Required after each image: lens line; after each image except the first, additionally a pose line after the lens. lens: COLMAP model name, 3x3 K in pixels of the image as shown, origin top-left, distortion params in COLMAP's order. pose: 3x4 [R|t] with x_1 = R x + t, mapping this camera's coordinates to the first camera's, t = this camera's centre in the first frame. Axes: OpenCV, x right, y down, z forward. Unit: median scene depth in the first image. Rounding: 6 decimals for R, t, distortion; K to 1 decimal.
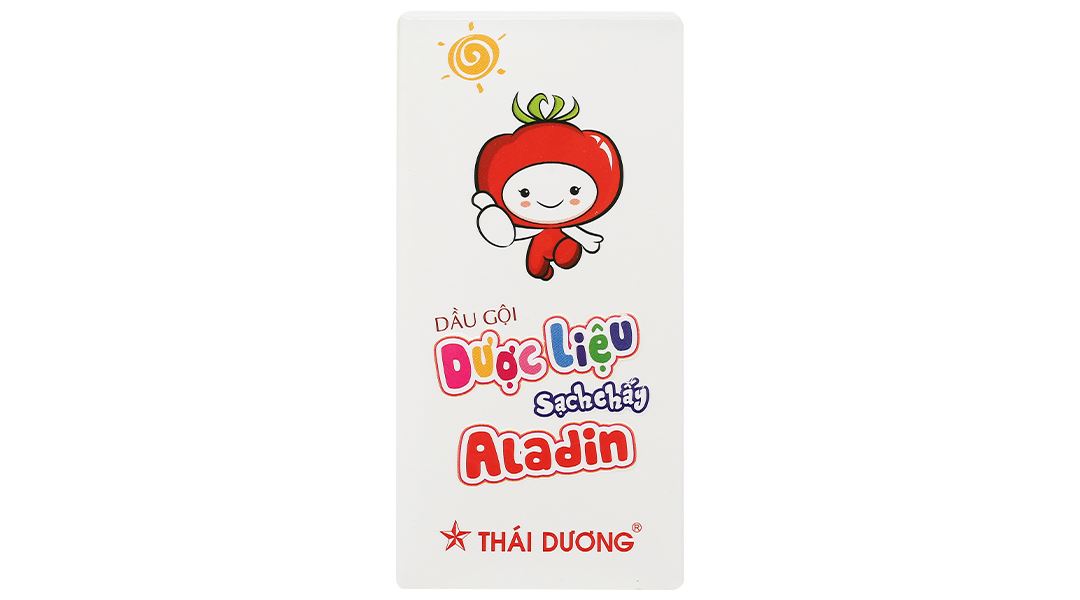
lens RADIAL K [[3660.4, 0, 540.0], [0, 3660.4, 300.0], [0, 0, 1]] dist [-0.072142, 0.290858]
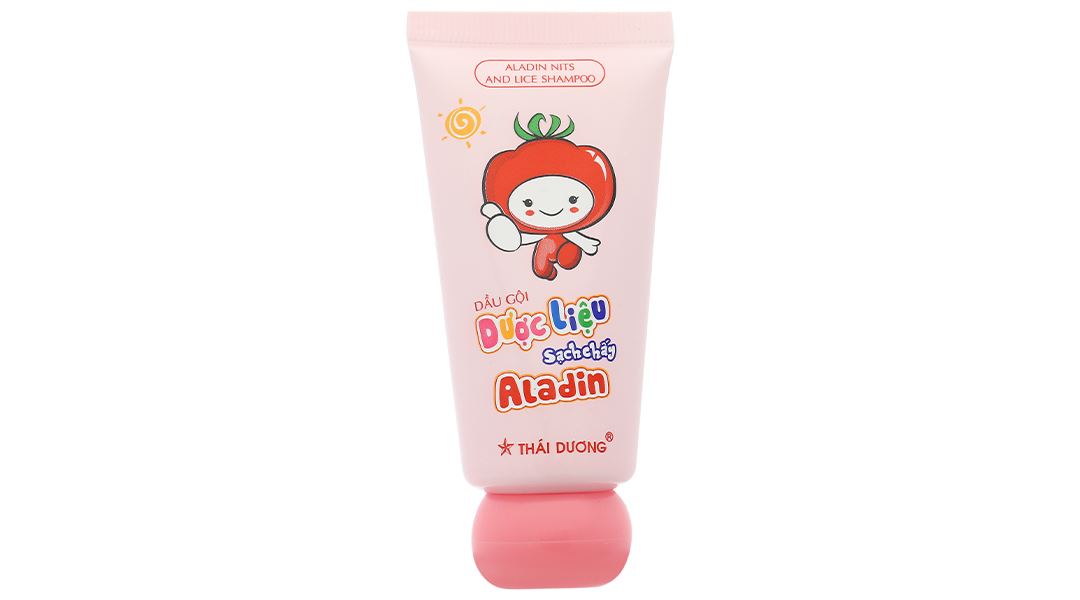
lens RADIAL K [[5057.6, 0, 540.0], [0, 5057.6, 300.0], [0, 0, 1]] dist [-0.146485, 0.025873]
pose [[0.999113, -0.042062, -0.002175, 0.002717], [0.042050, 0.999103, -0.004925, 0.015285], [0.002381, 0.004829, 0.999986, -1.039893]]
